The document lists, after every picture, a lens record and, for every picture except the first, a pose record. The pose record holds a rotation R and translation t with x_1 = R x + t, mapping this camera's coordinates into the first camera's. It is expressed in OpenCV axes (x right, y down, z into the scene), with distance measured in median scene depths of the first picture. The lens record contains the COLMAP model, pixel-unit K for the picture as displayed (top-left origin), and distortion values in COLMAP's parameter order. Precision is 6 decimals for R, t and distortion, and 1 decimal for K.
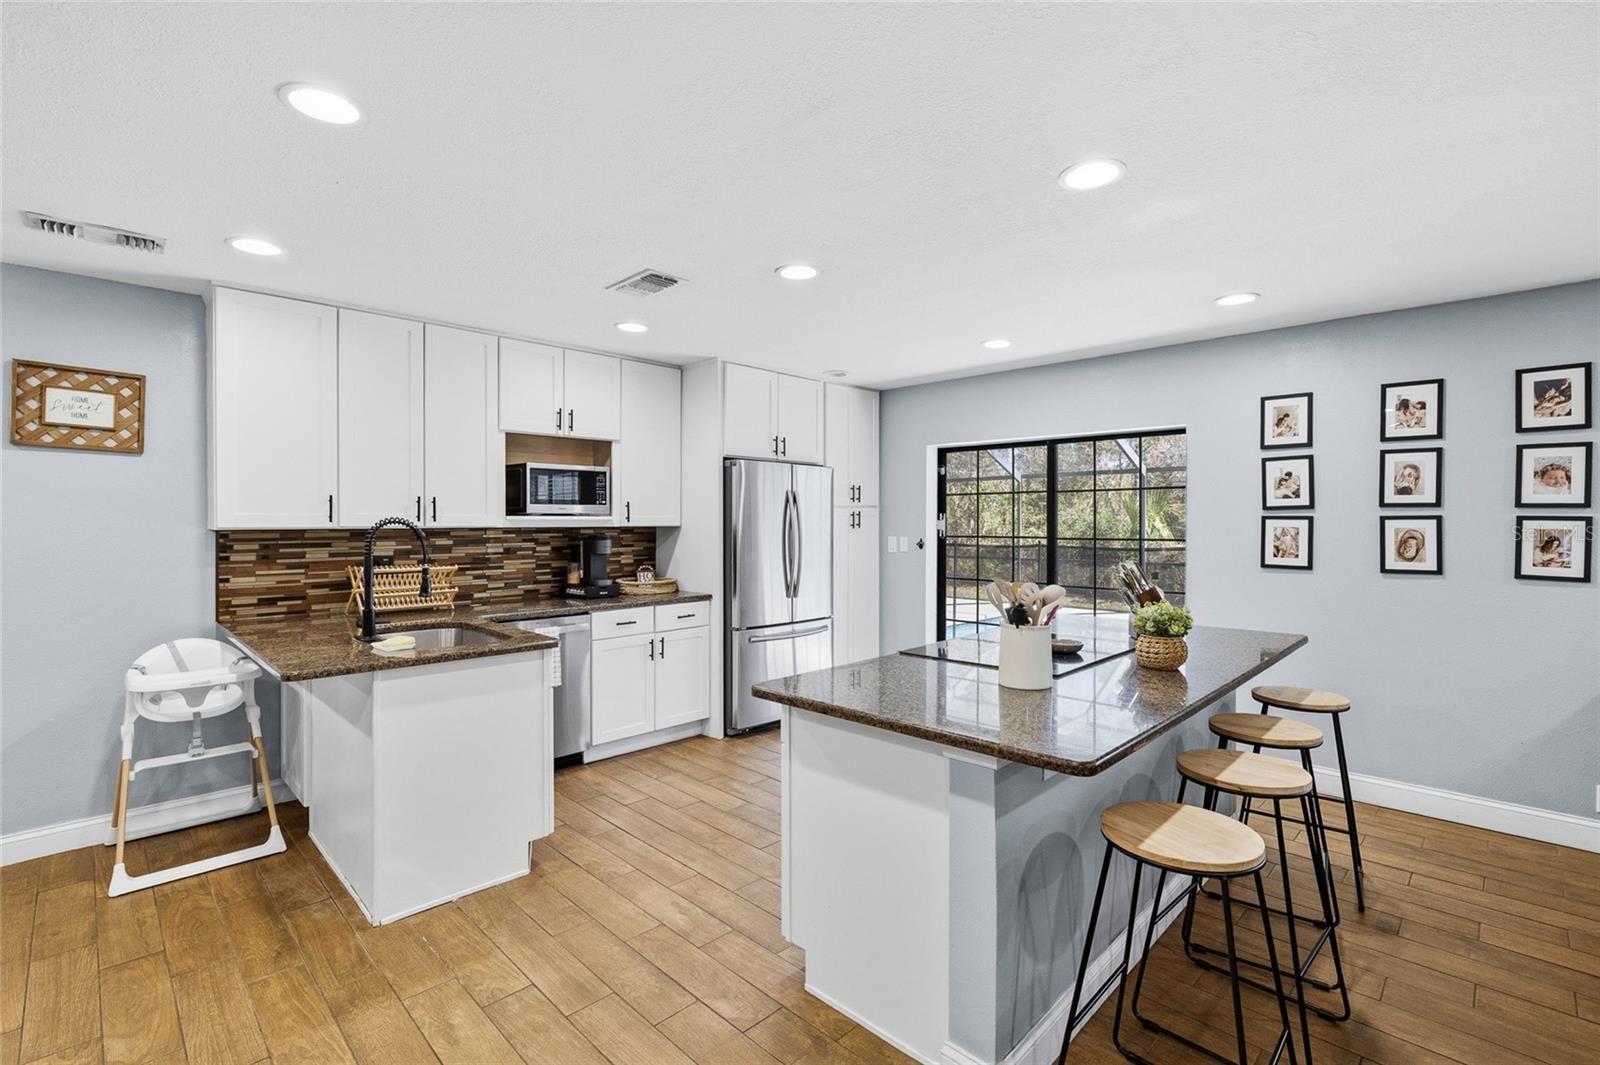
lens RADIAL K [[715.7, 0, 801.2], [0, 715.7, 527.9], [0, 0, 1]] dist [-0.005830, -0.000154]
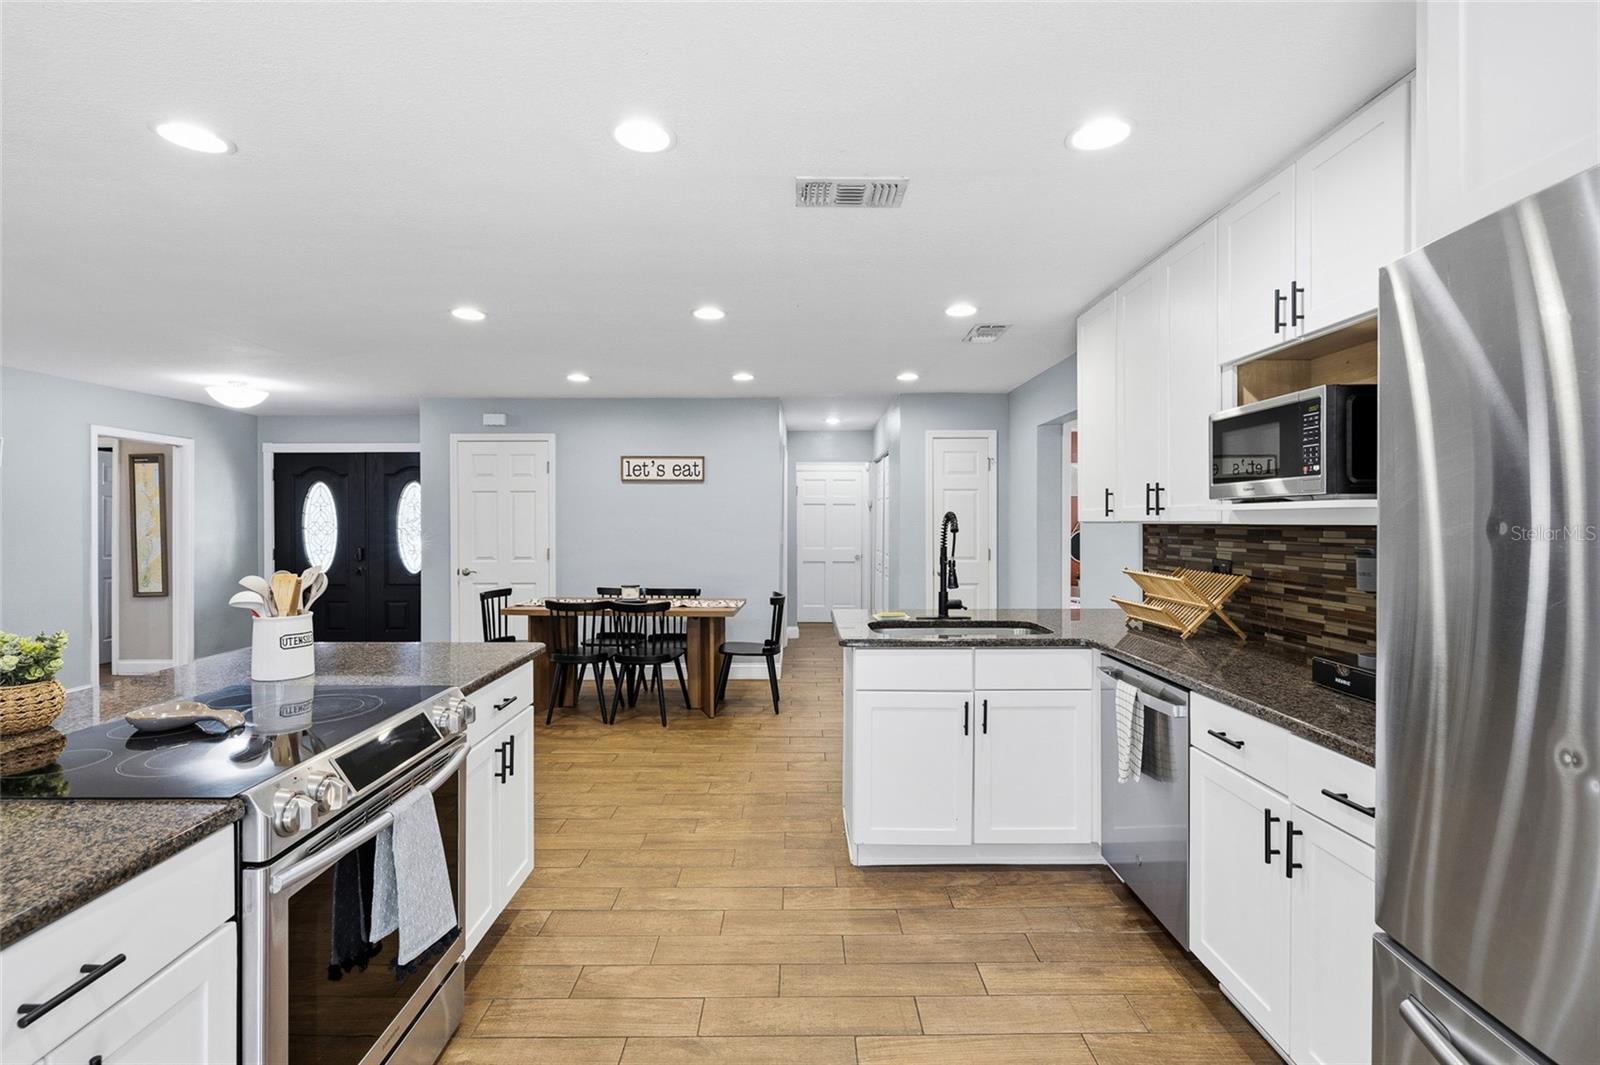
lens RADIAL K [[715.7, 0, 801.4], [0, 715.7, 527.7], [0, 0, 1]] dist [-0.005830, -0.000154]
pose [[-0.701391, 0.008227, -0.712730, 0.262539], [-0.006160, 0.999826, 0.017604, -0.005847], [0.712750, 0.016738, -0.701218, 1.127831]]
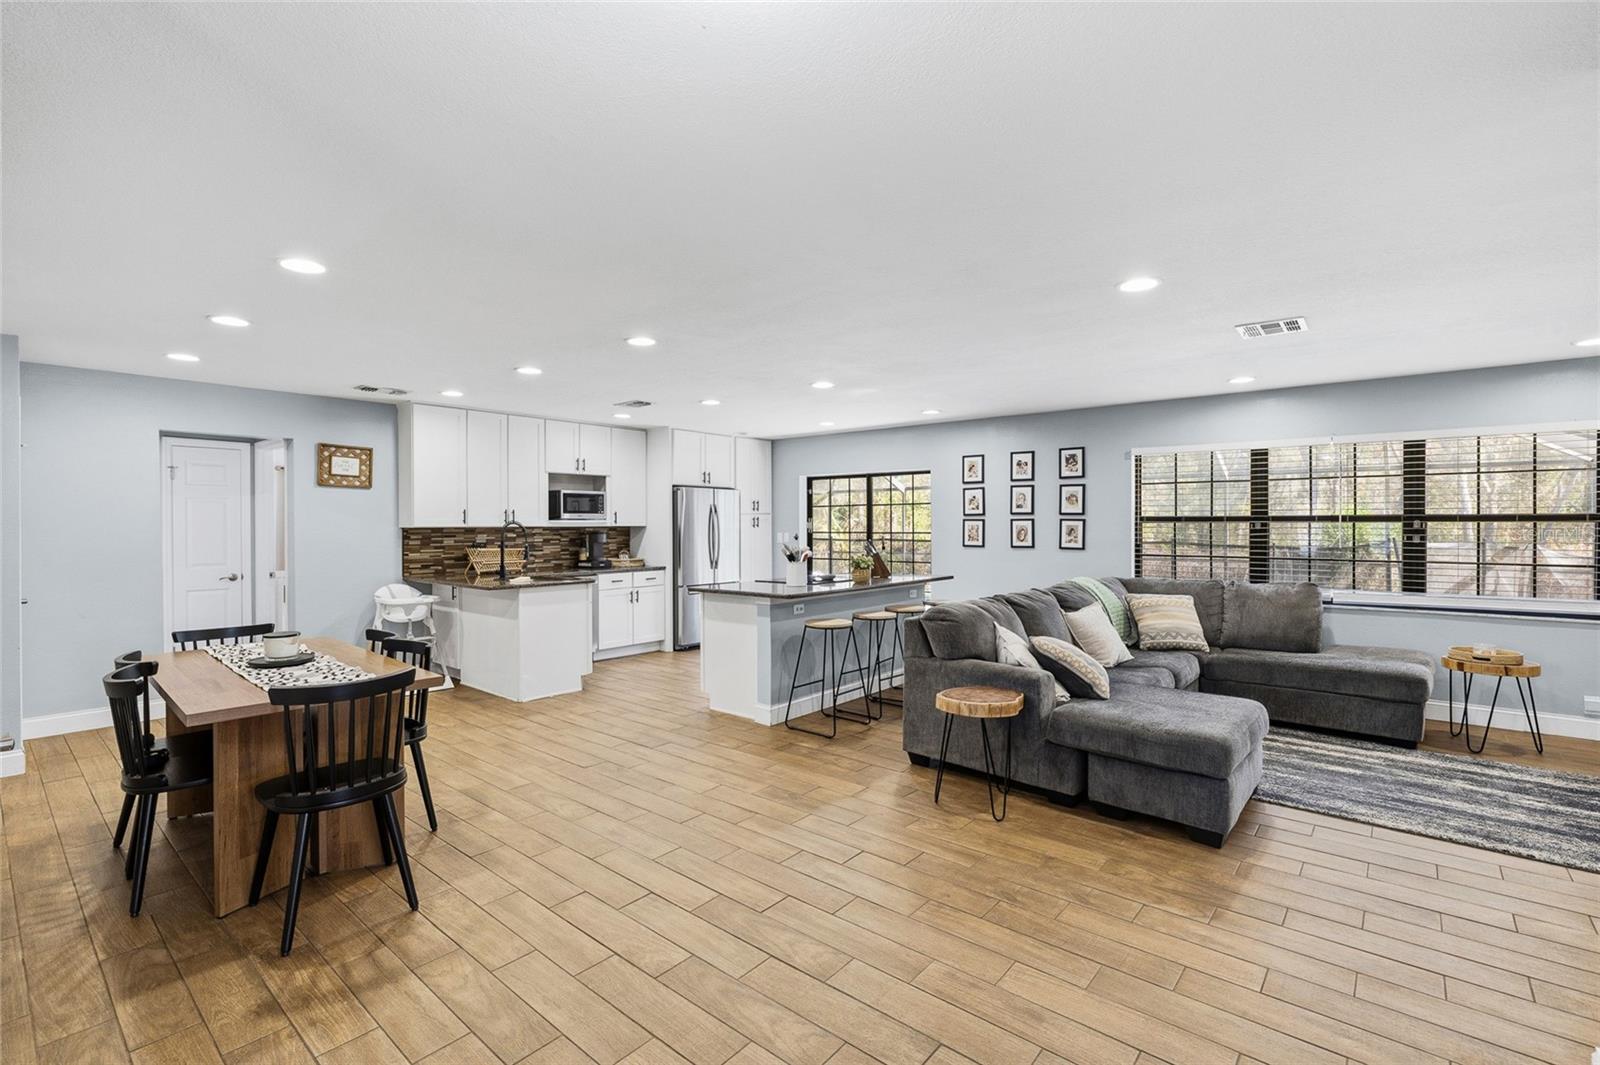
lens RADIAL K [[715.7, 0, 802.9], [0, 715.7, 529.1], [0, 0, 1]] dist [-0.005830, -0.000154]
pose [[0.996707, -0.003506, 0.081007, 0.067899], [0.003815, 0.999986, -0.003652, 0.013917], [-0.080993, 0.003949, 0.996707, -0.788348]]
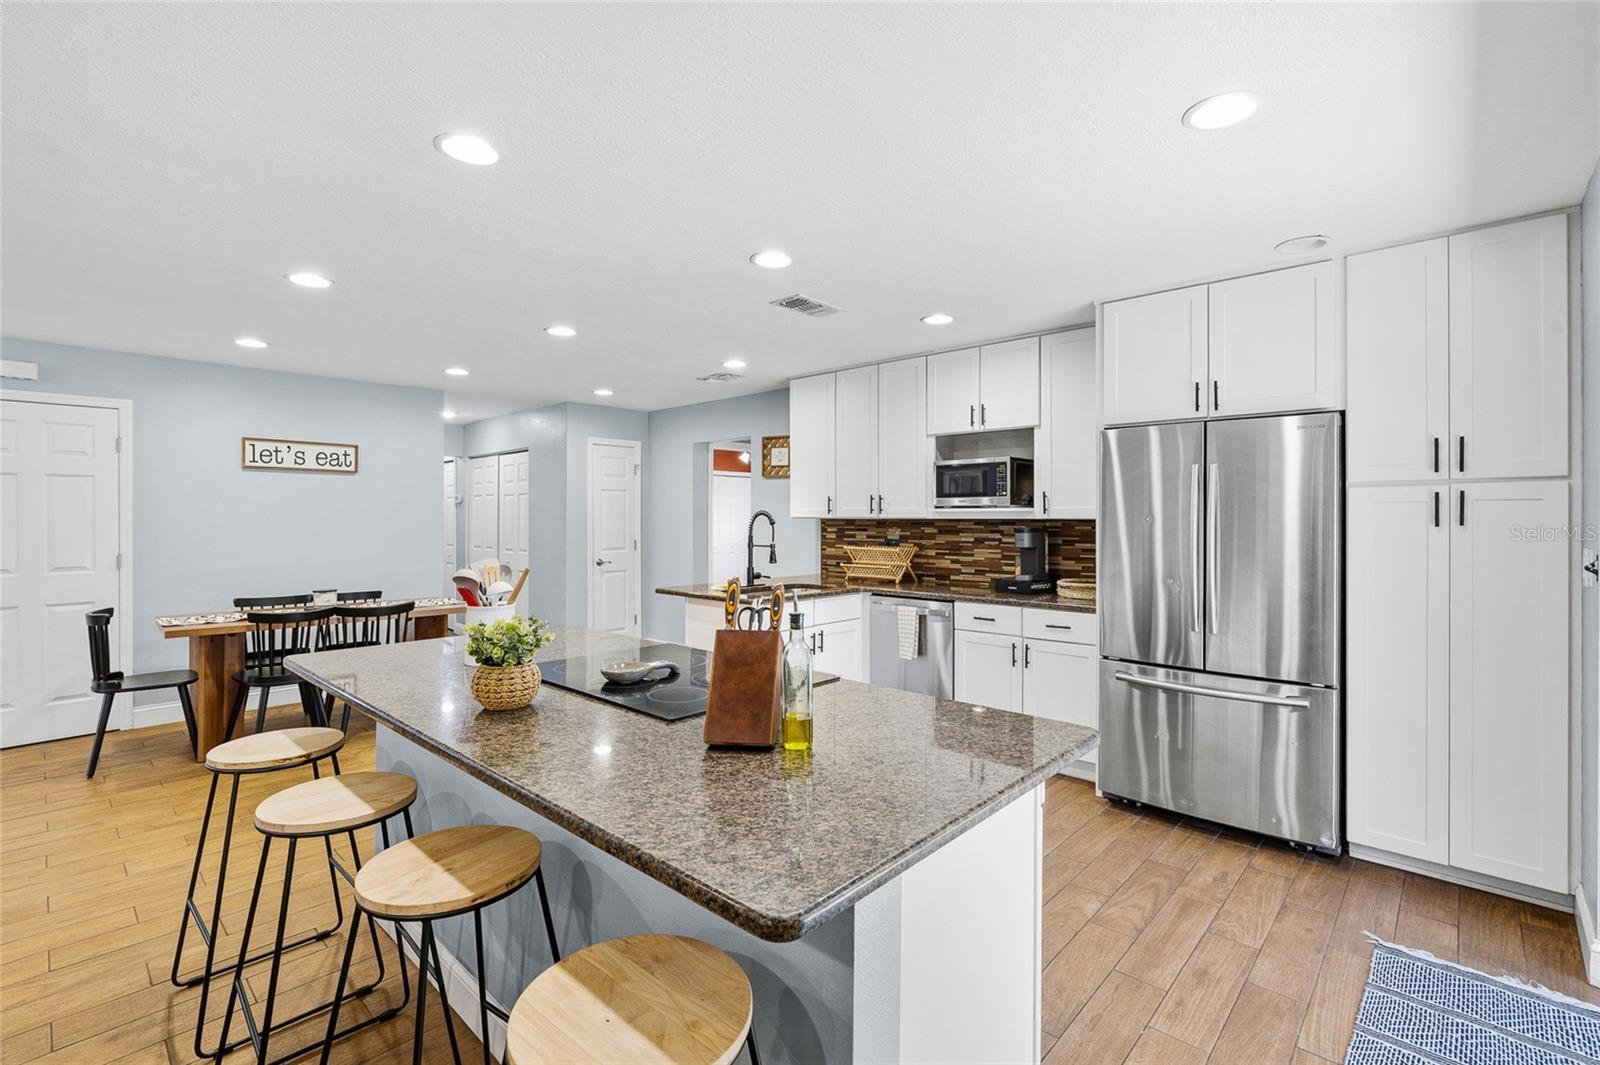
lens RADIAL K [[715.7, 0, 799.2], [0, 715.7, 522.7], [0, 0, 1]] dist [-0.005830, -0.000154]
pose [[0.033074, 0.008902, -0.999413, 0.709262], [-0.010964, 0.999903, 0.008543, -0.001618], [0.999393, 0.010675, 0.033169, 0.721358]]
